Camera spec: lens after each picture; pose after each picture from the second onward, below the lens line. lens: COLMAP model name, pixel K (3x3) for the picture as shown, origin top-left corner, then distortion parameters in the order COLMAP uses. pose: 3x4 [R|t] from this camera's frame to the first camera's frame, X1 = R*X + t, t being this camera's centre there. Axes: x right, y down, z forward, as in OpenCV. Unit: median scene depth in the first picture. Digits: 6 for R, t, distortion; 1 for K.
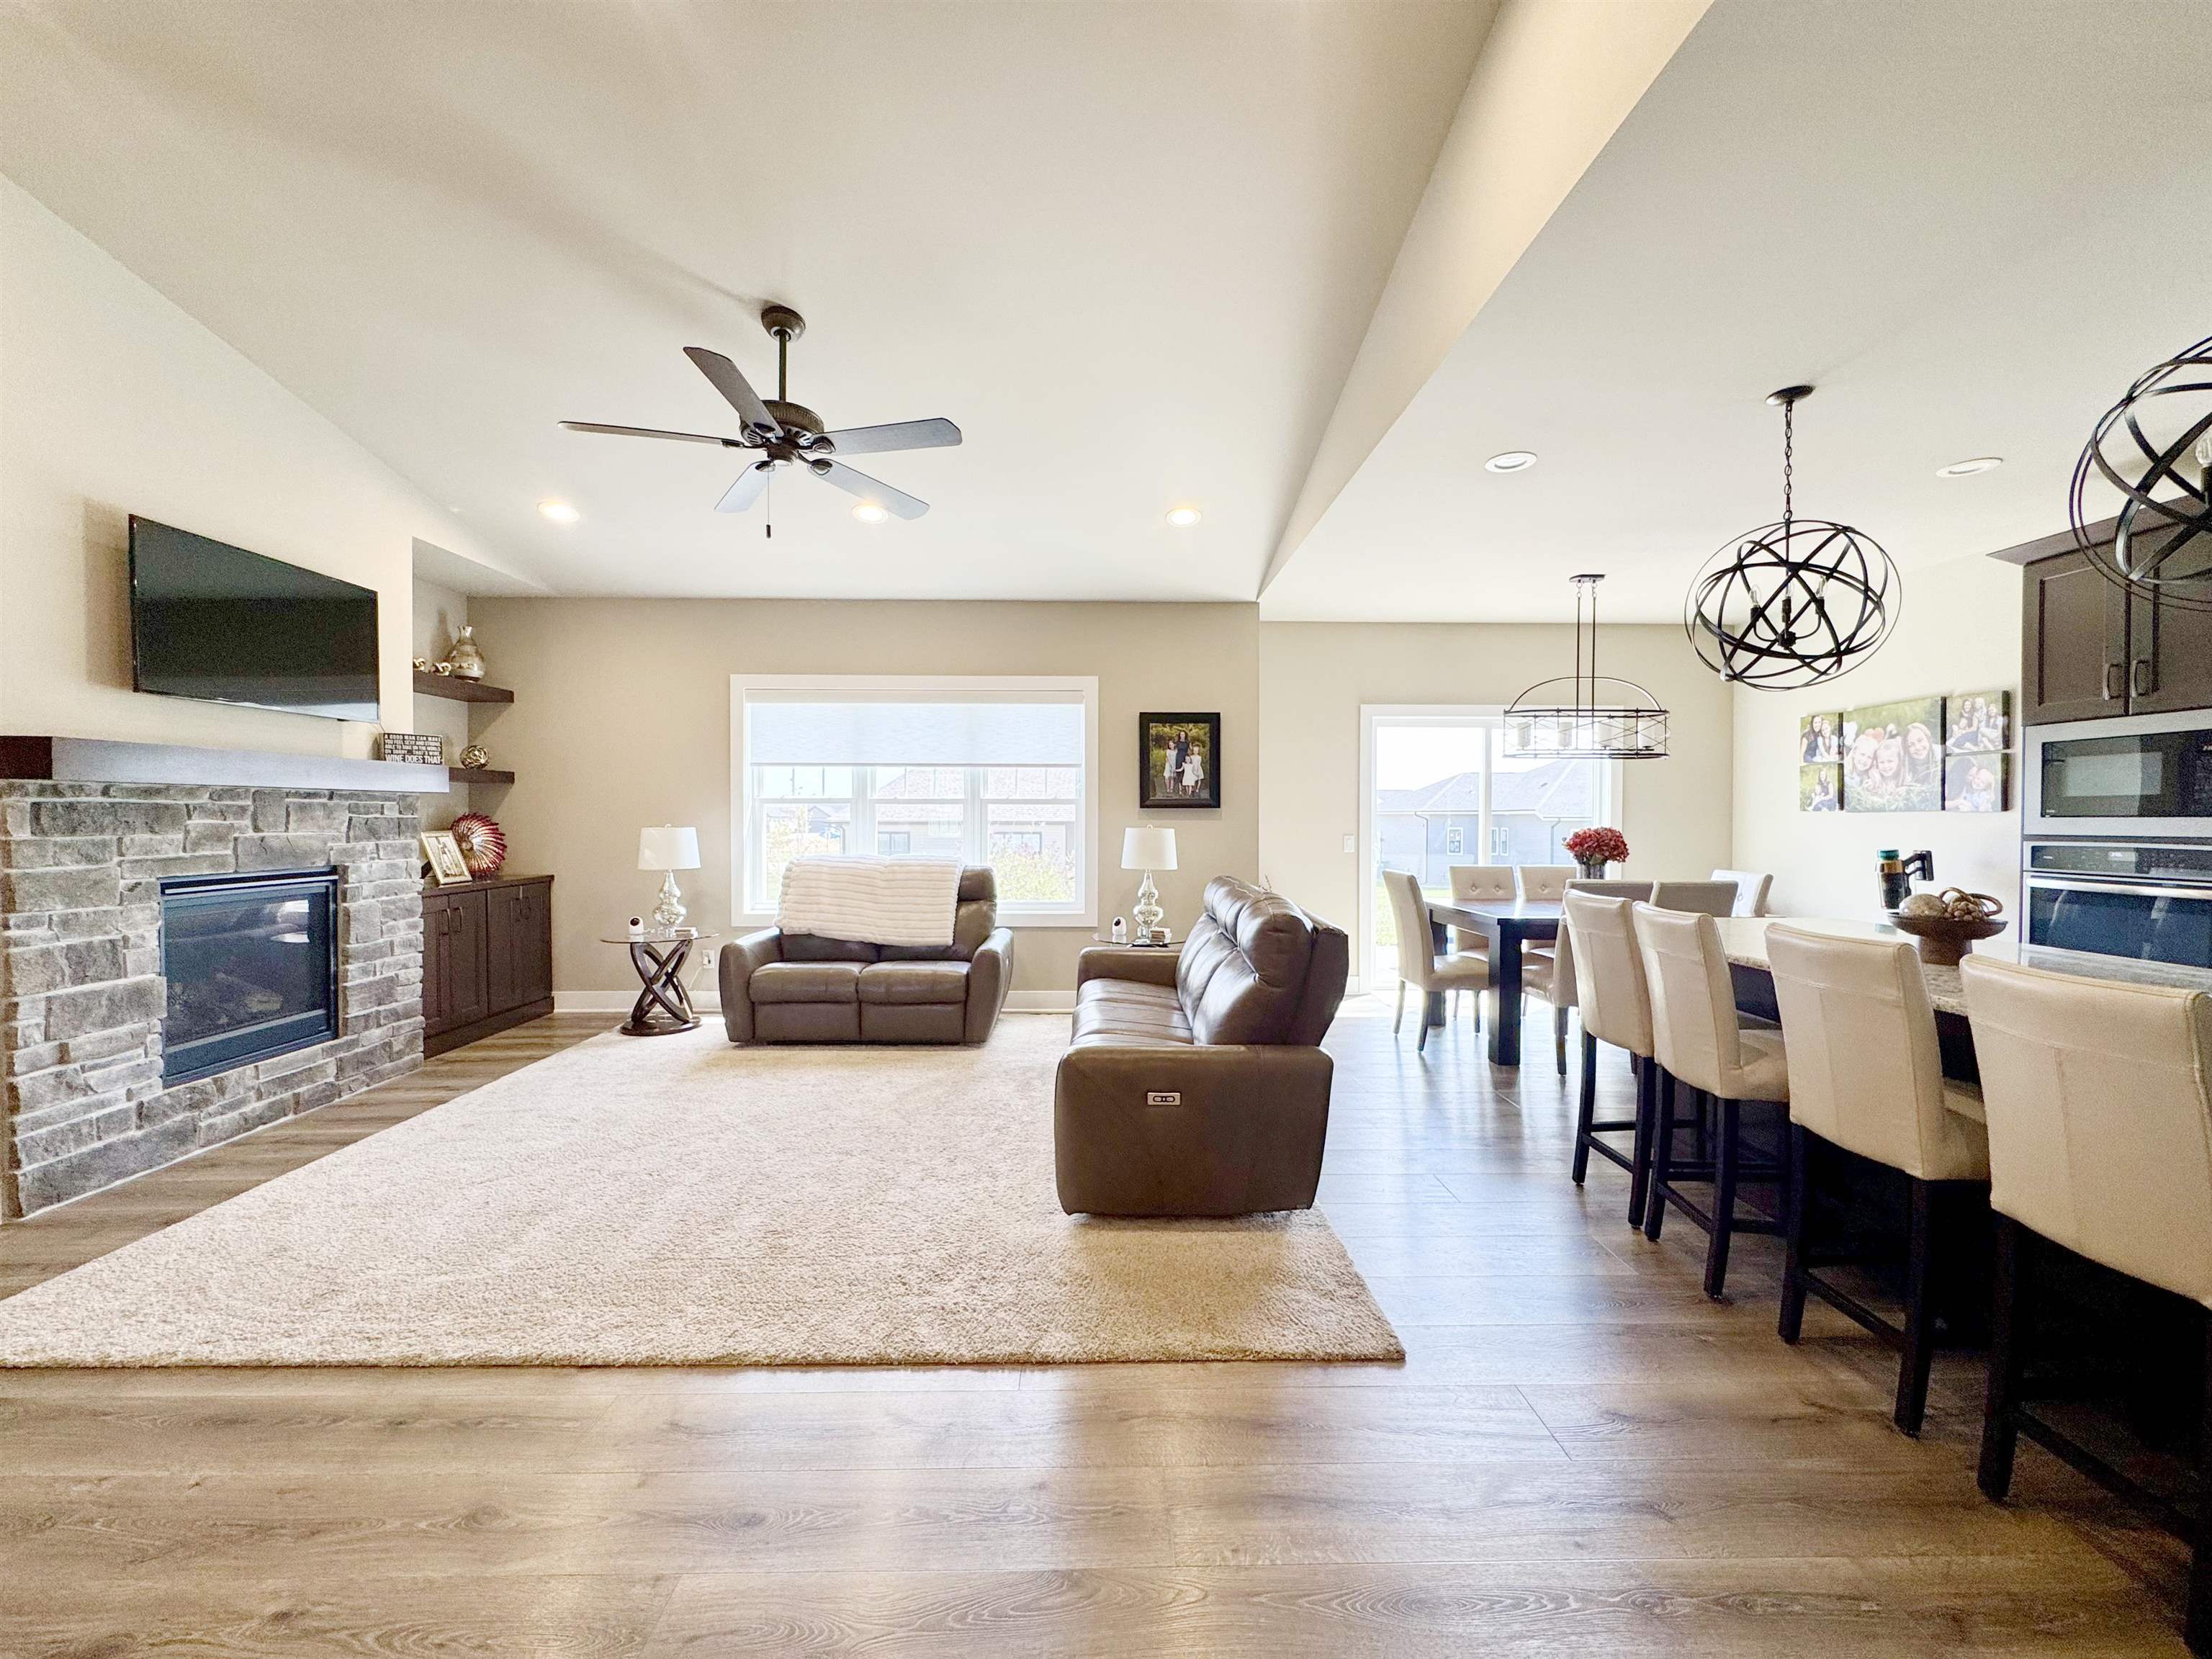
lens RADIAL K [[896.5, 0, 1101.0], [0, 896.5, 826.8], [0, 0, 1]] dist [0.002374, 0.001196]
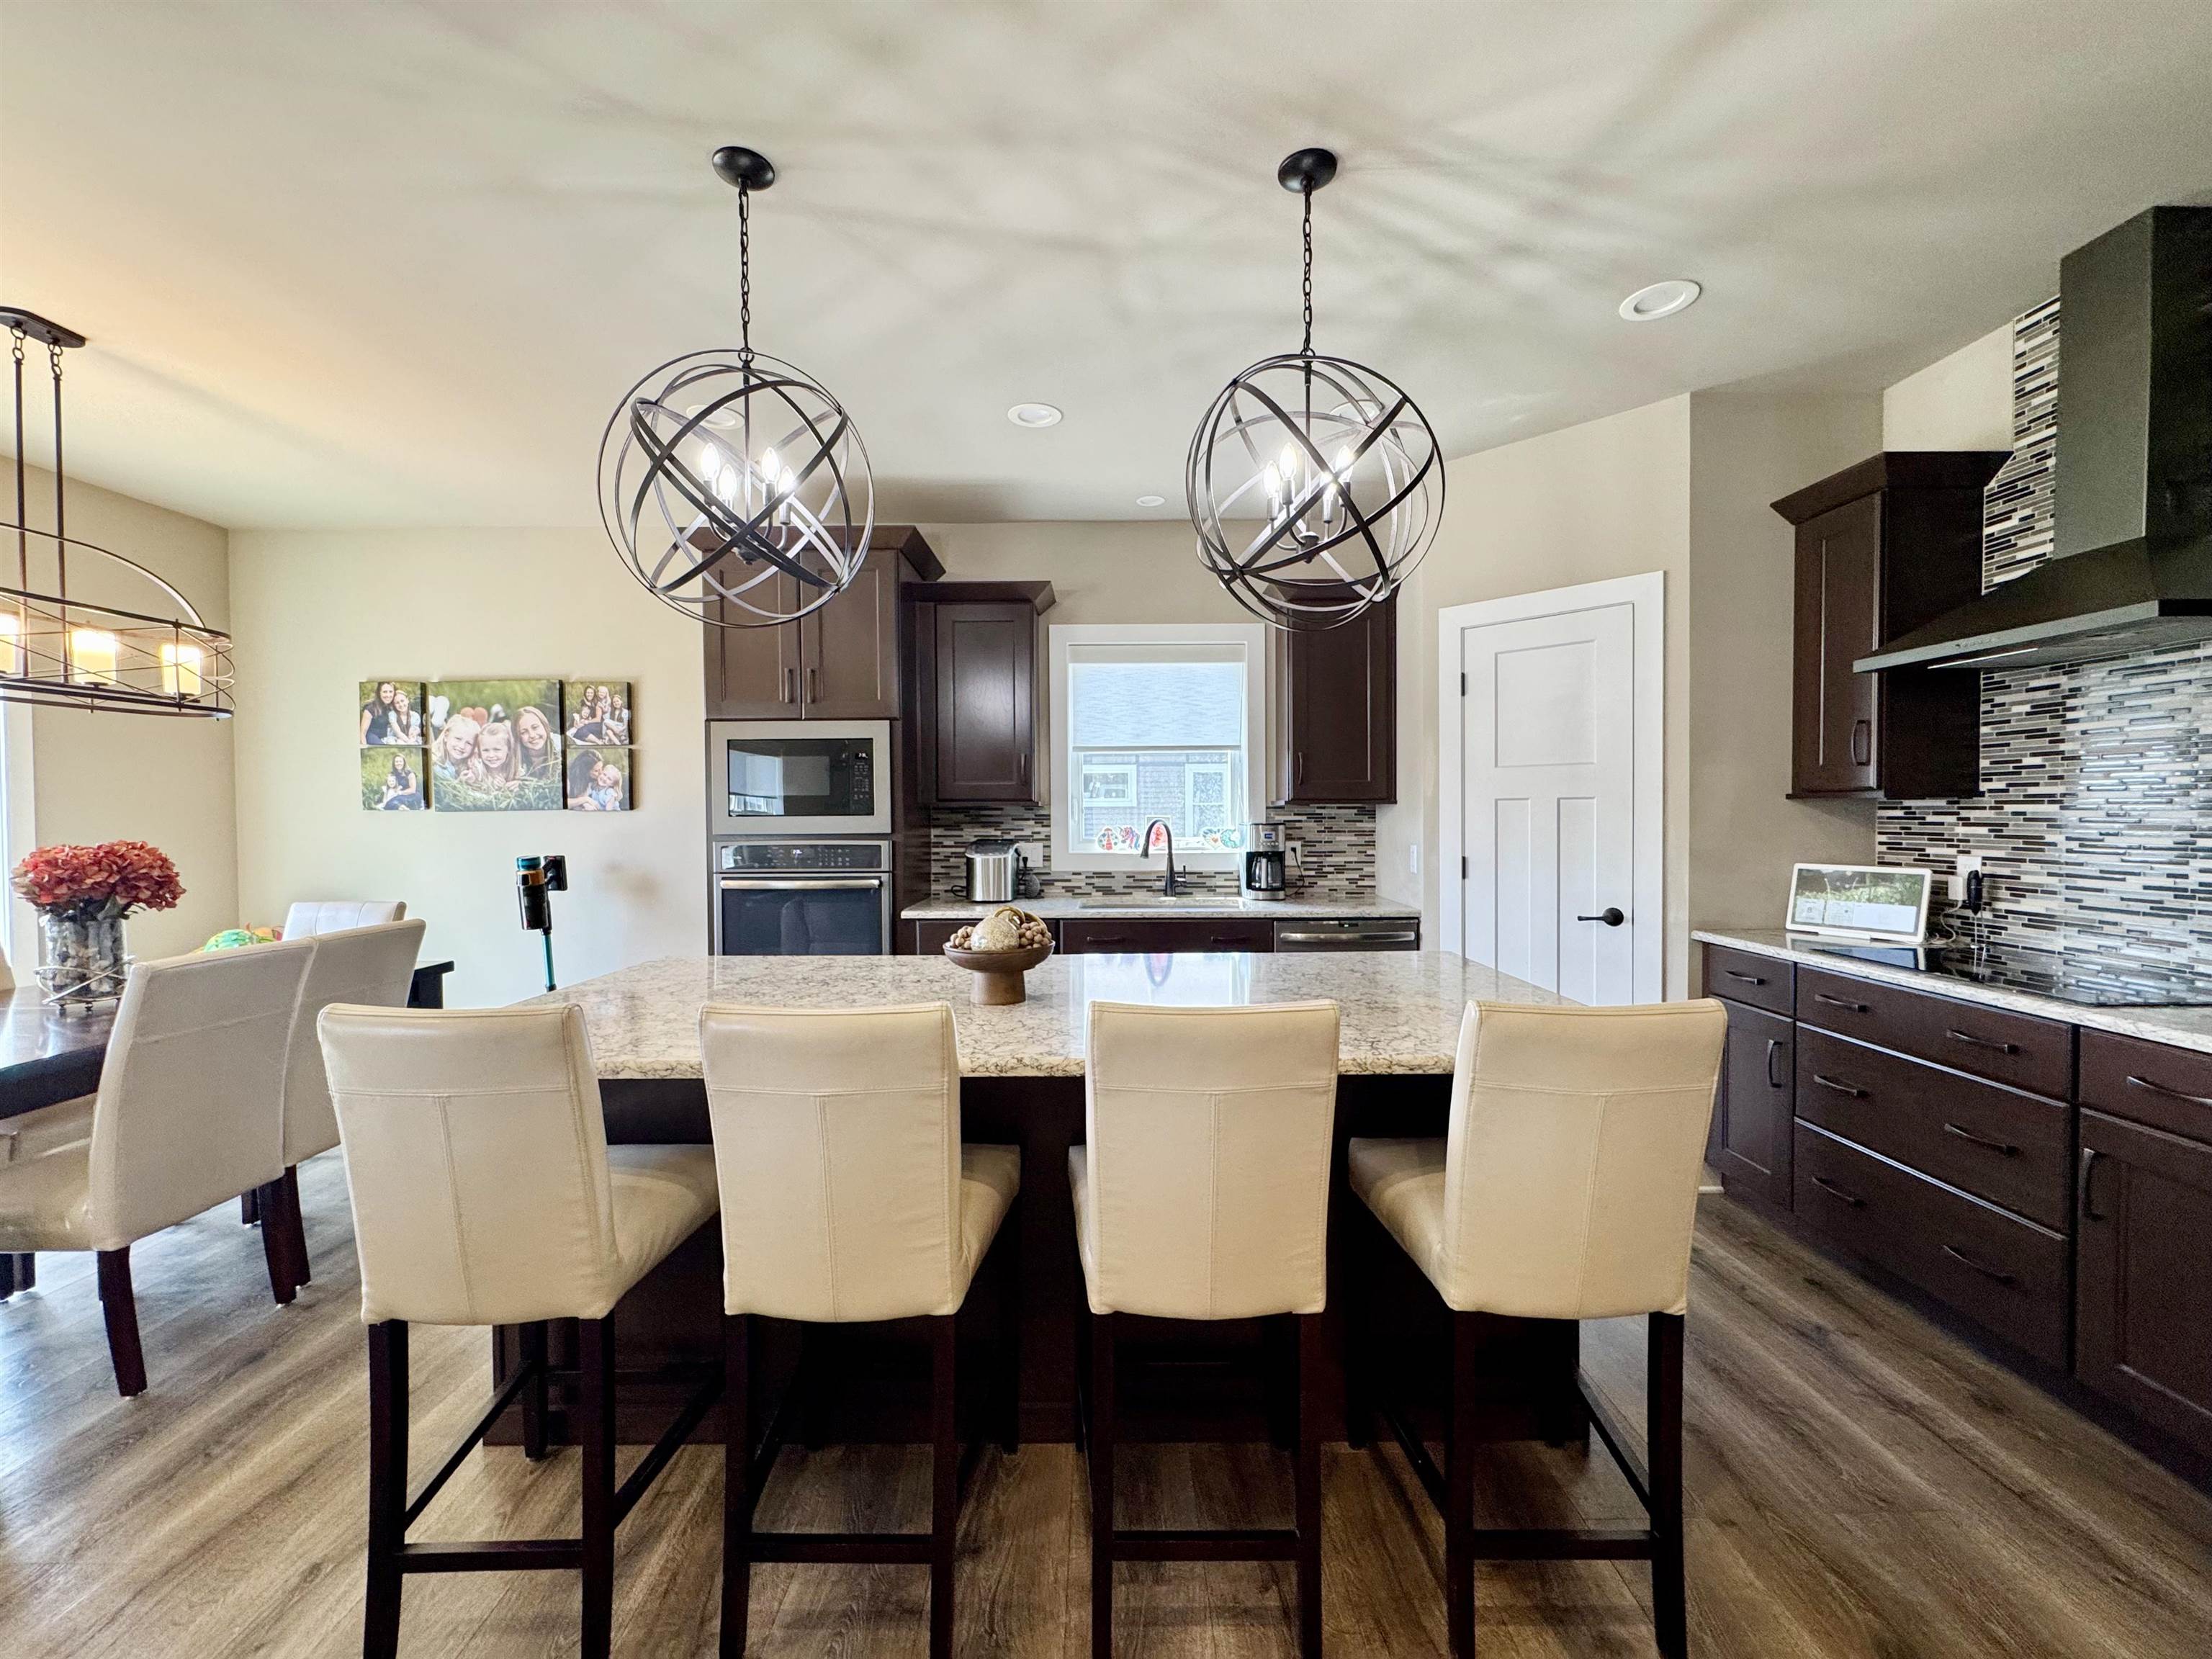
lens RADIAL K [[896.5, 0, 1100.1], [0, 896.5, 819.0], [0, 0, 1]] dist [0.002374, 0.001196]
pose [[0.033707, -0.012728, 0.999351, 0.072453], [0.015822, 0.999800, 0.012200, -0.010619], [-0.999307, 0.015401, 0.033901, 0.428455]]
